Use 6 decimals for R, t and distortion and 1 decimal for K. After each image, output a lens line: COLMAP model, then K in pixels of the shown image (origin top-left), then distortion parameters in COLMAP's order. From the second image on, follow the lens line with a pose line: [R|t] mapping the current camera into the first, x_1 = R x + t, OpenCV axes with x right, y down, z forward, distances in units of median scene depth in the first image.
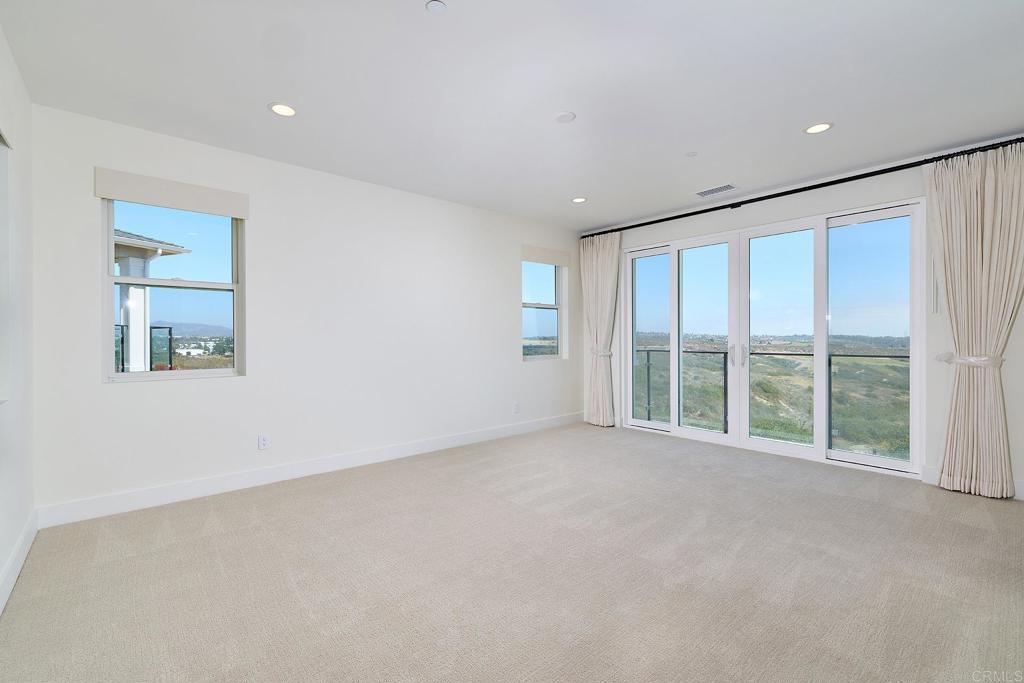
lens RADIAL K [[447.6, 0, 547.6], [0, 447.6, 338.6], [0, 0, 1]] dist [-0.001033, -0.000150]
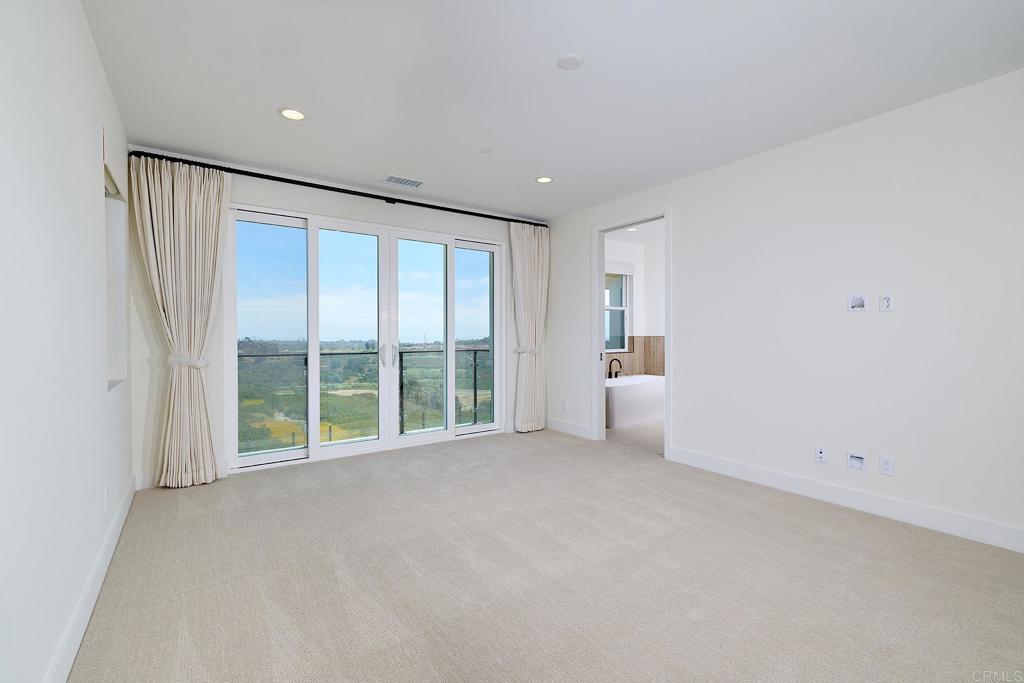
lens RADIAL K [[447.6, 0, 547.6], [0, 447.6, 338.6], [0, 0, 1]] dist [-0.001033, -0.000150]
pose [[0.124312, -0.004965, 0.992231, -0.505424], [0.001783, 0.999987, 0.004781, -0.001438], [-0.992242, 0.001175, 0.124319, 0.539635]]
